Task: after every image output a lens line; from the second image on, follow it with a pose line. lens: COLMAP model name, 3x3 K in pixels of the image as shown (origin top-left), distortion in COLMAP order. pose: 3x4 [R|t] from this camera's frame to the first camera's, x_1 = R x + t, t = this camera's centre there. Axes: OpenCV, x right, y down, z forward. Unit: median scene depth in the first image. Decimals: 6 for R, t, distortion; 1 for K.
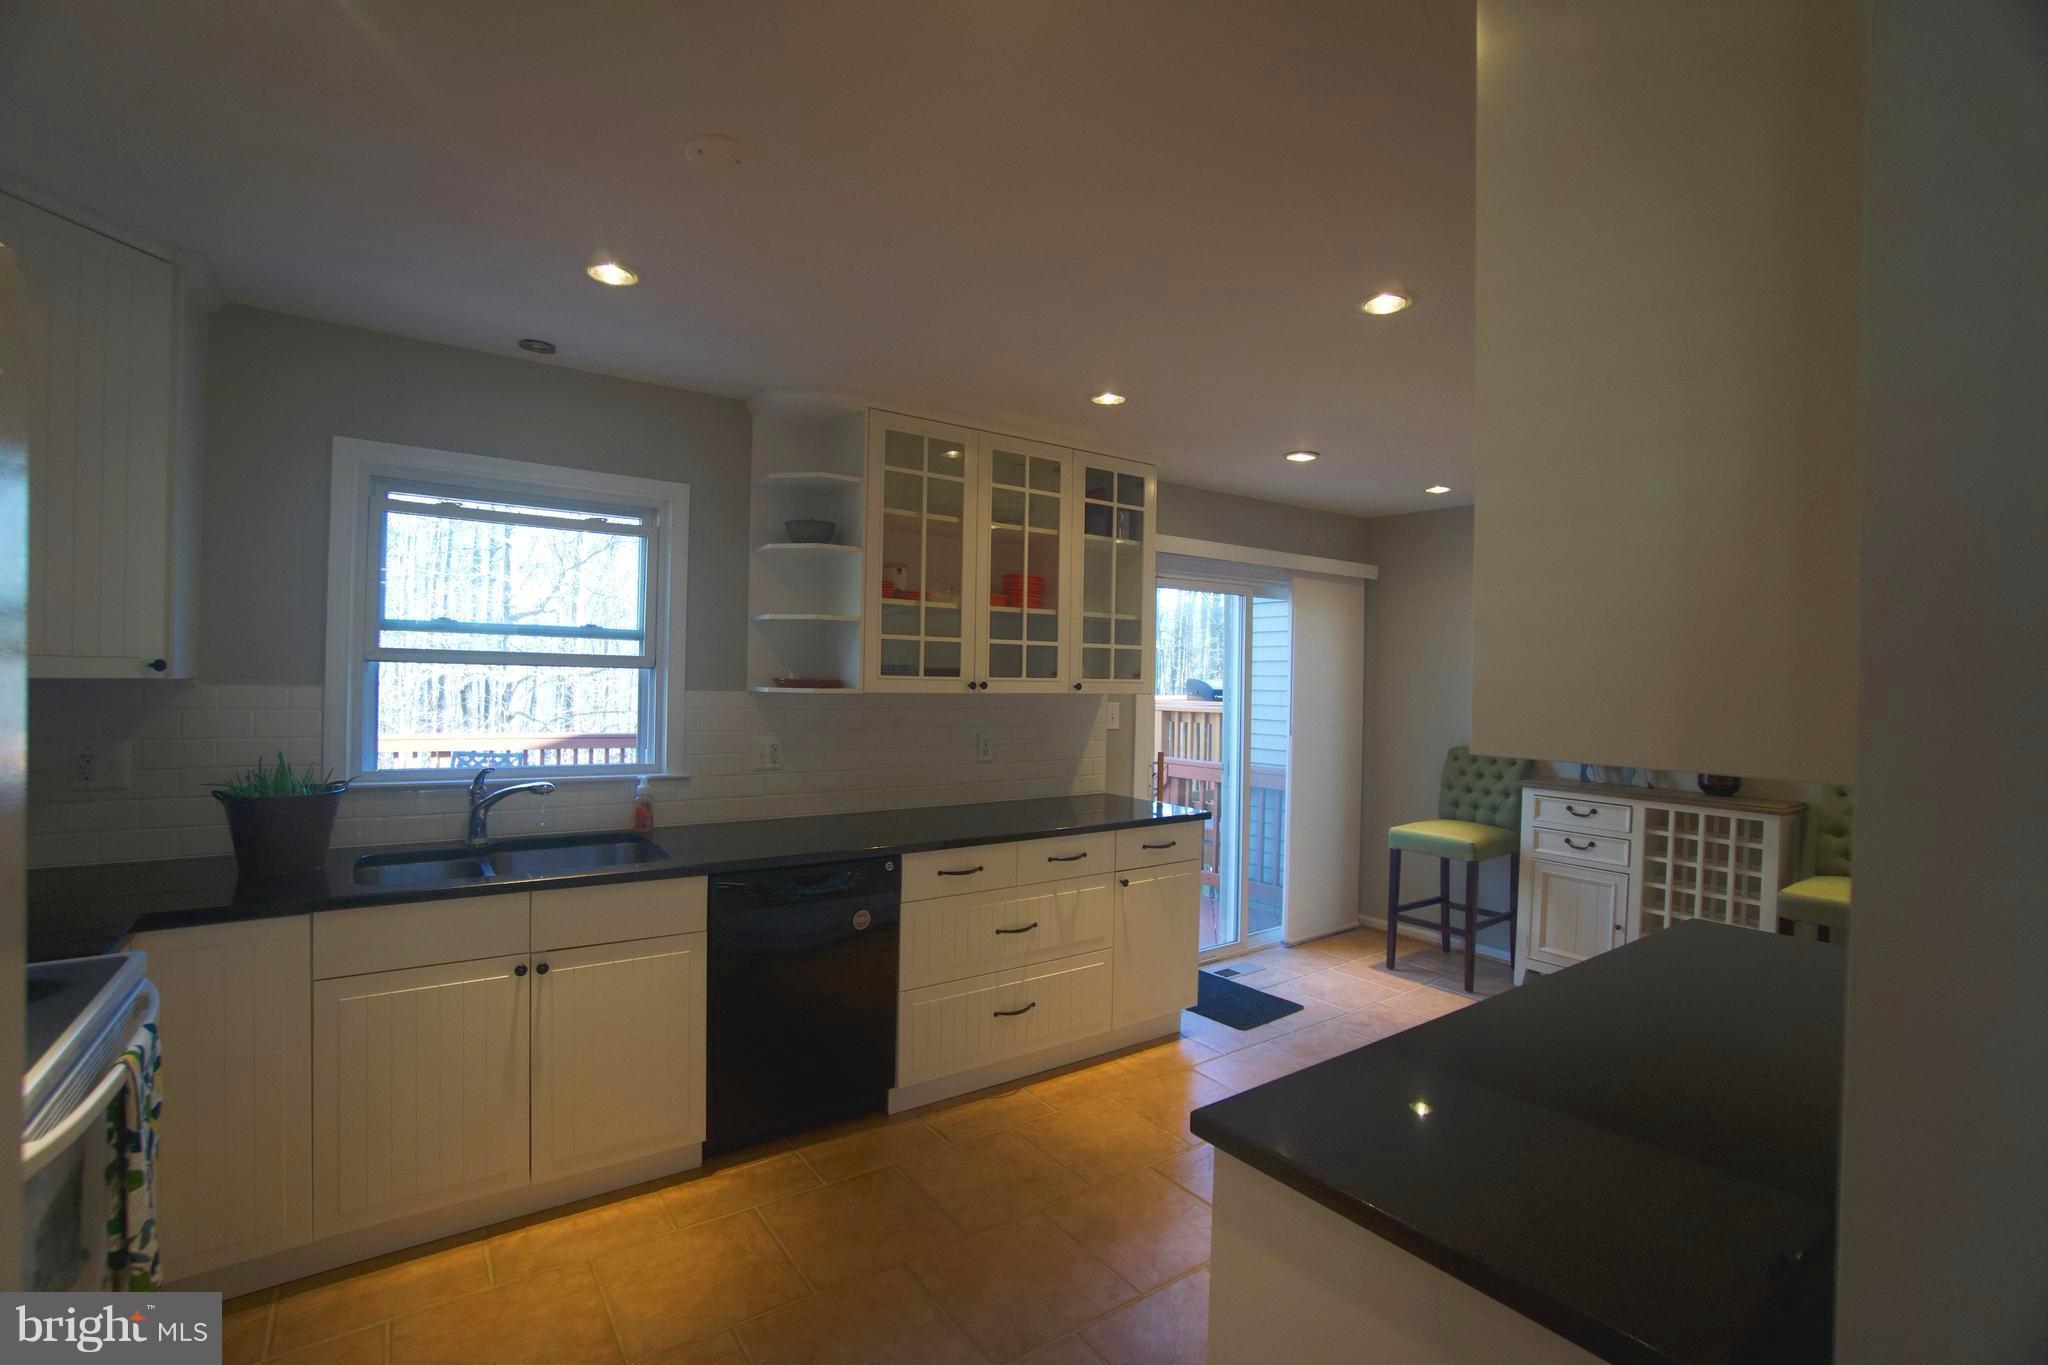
lens RADIAL K [[904.3, 0, 1004.0], [0, 904.3, 676.9], [0, 0, 1]] dist [-0.064855, 0.024039]
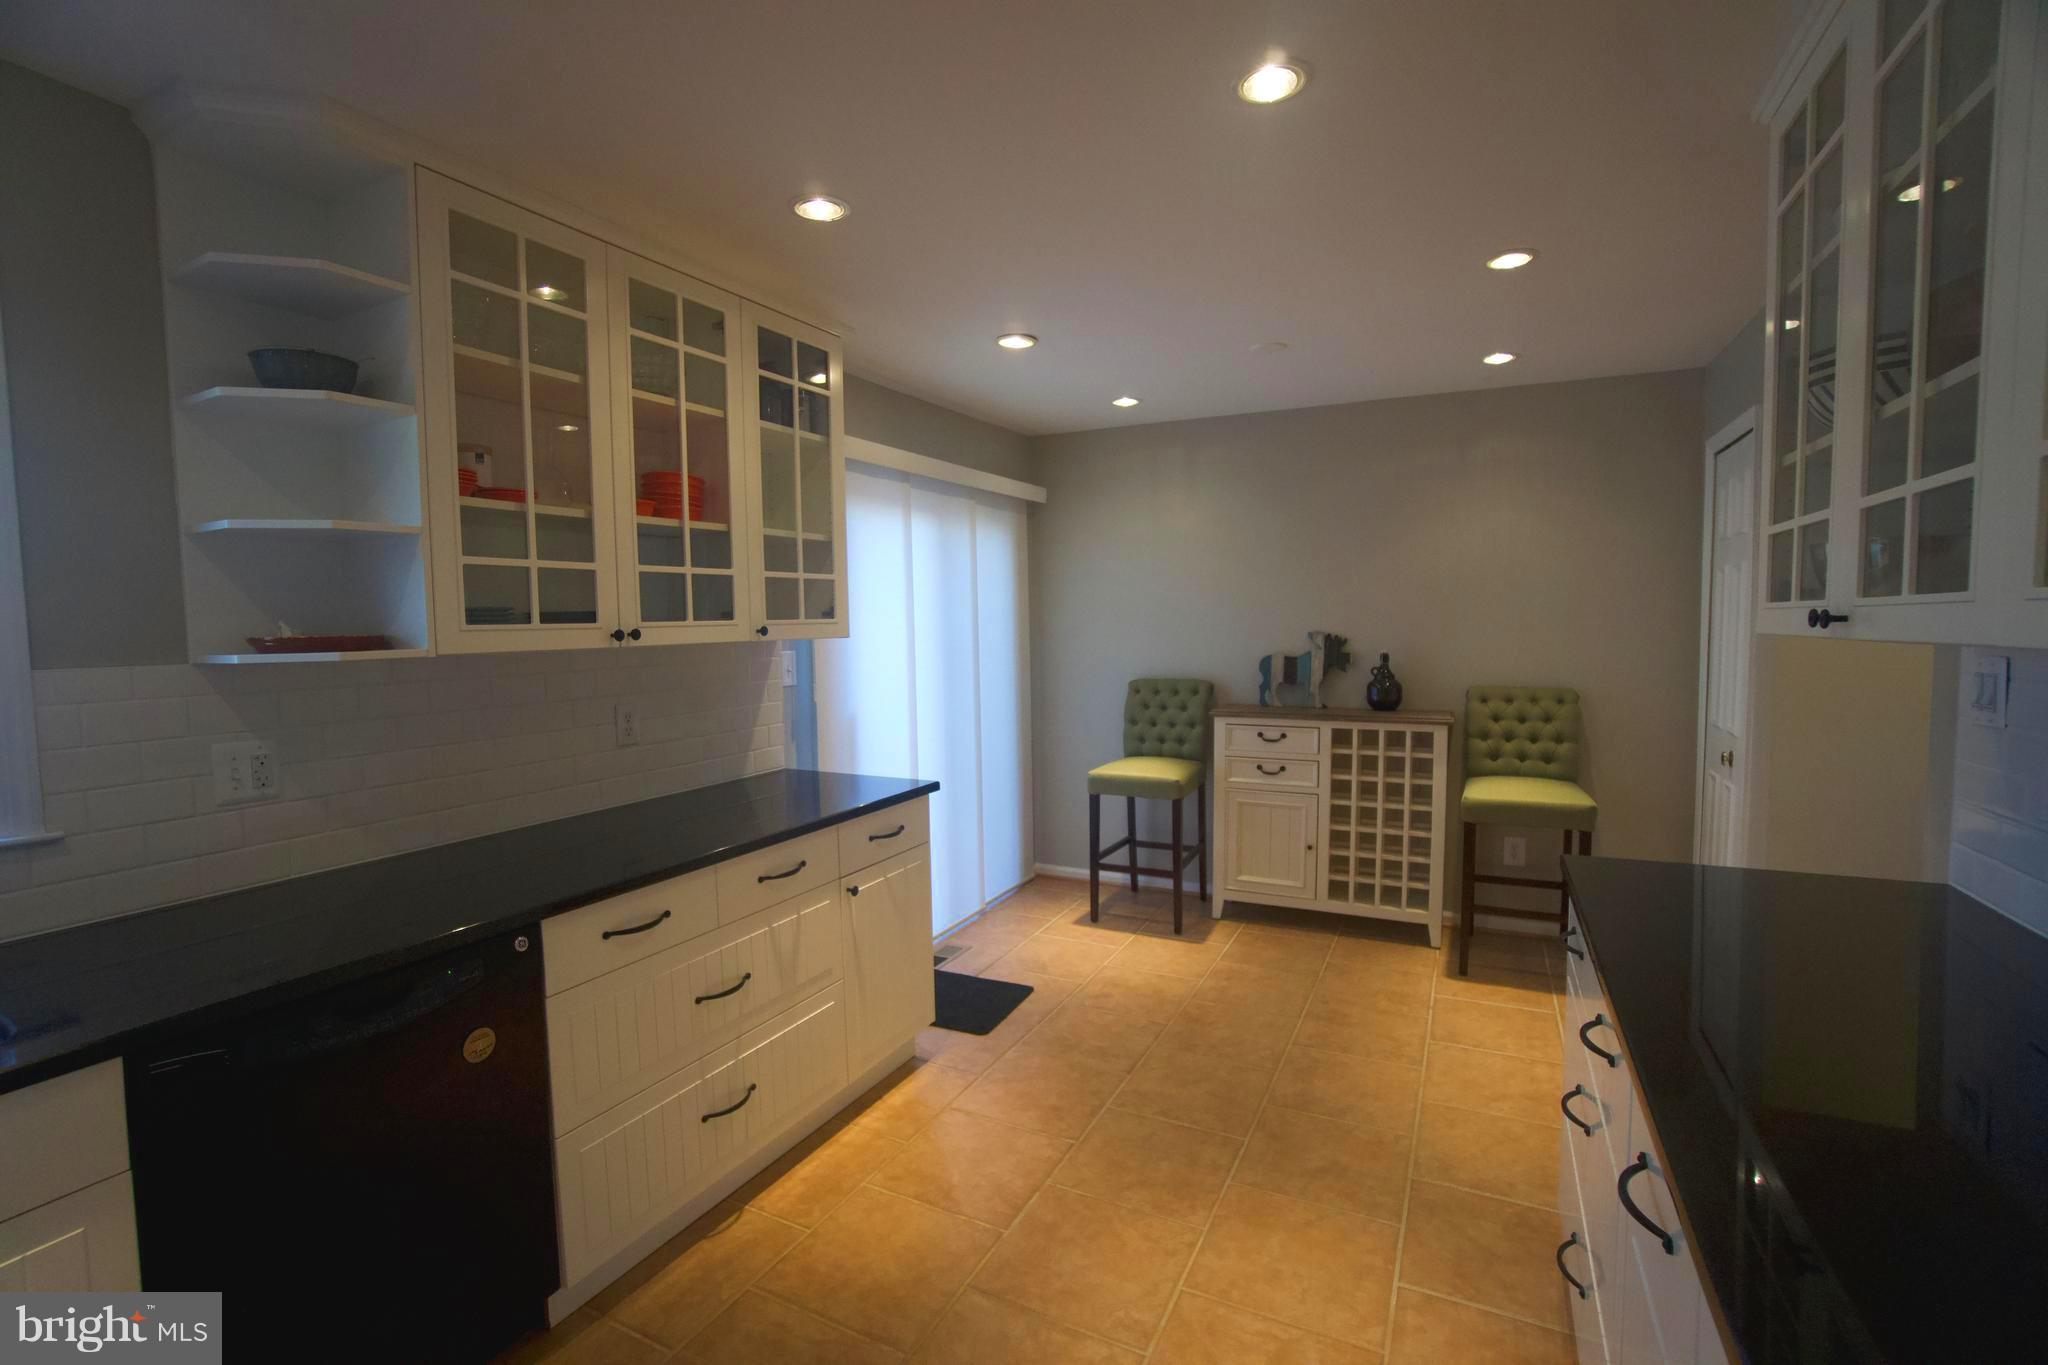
lens RADIAL K [[904.3, 0, 1004.0], [0, 904.3, 676.9], [0, 0, 1]] dist [-0.064855, 0.024039]
pose [[0.888779, -0.064456, 0.453781, -0.079849], [0.036752, 0.996896, 0.069618, 0.004529], [-0.456860, -0.045198, 0.888390, 0.281102]]
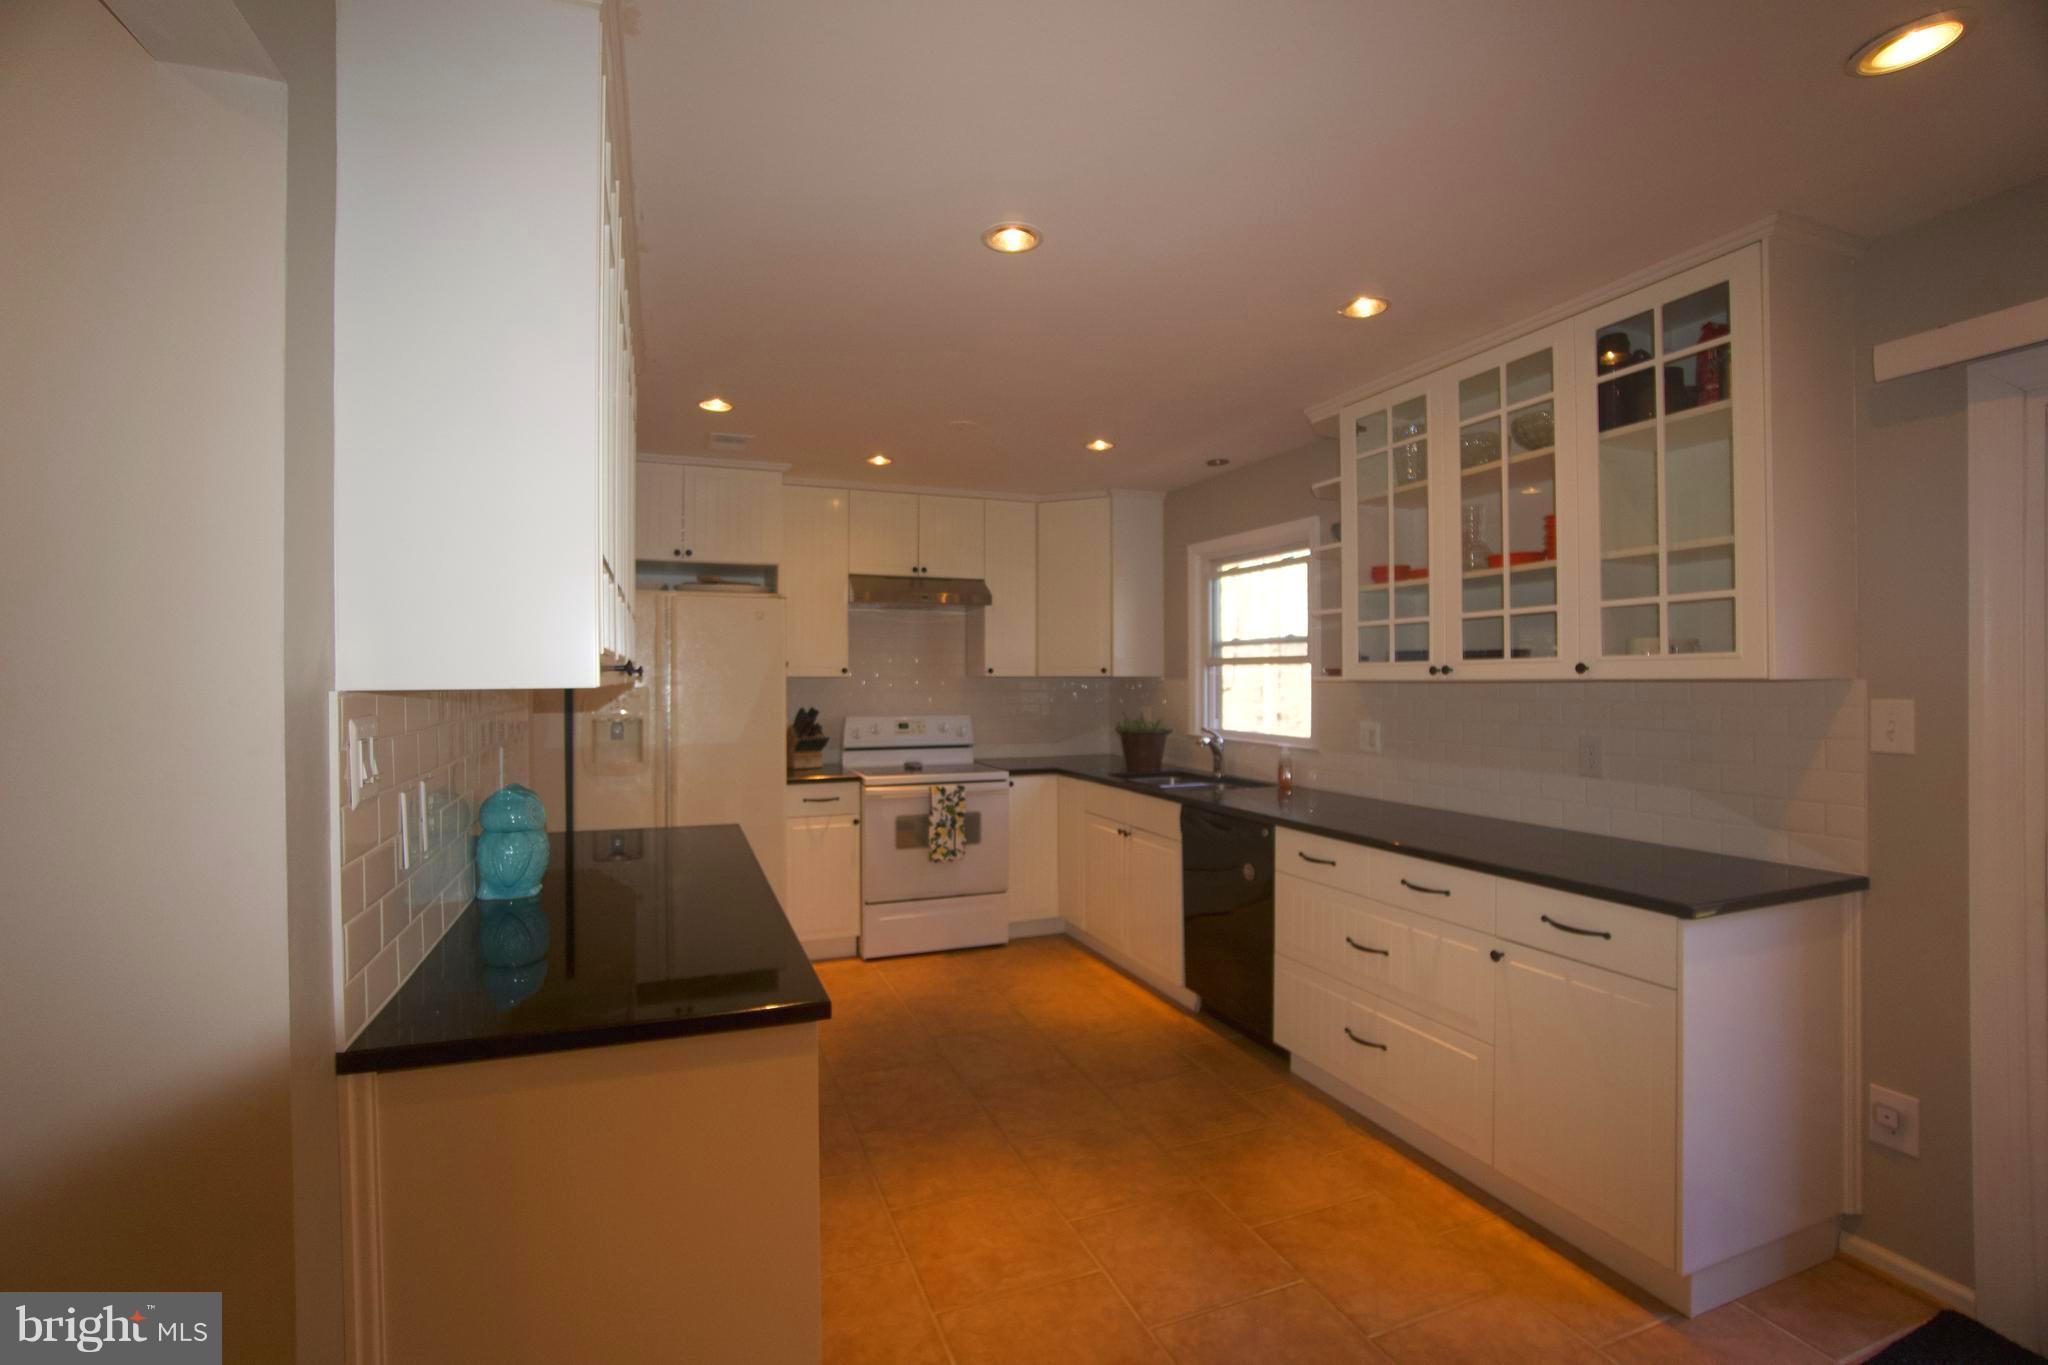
lens RADIAL K [[904.3, 0, 1004.0], [0, 904.3, 676.9], [0, 0, 1]] dist [-0.064855, 0.024039]
pose [[-0.243424, -0.020974, -0.969693, 0.848149], [-0.002469, 0.999776, -0.021005, 0.033426], [0.969917, -0.002719, -0.243421, 0.782338]]
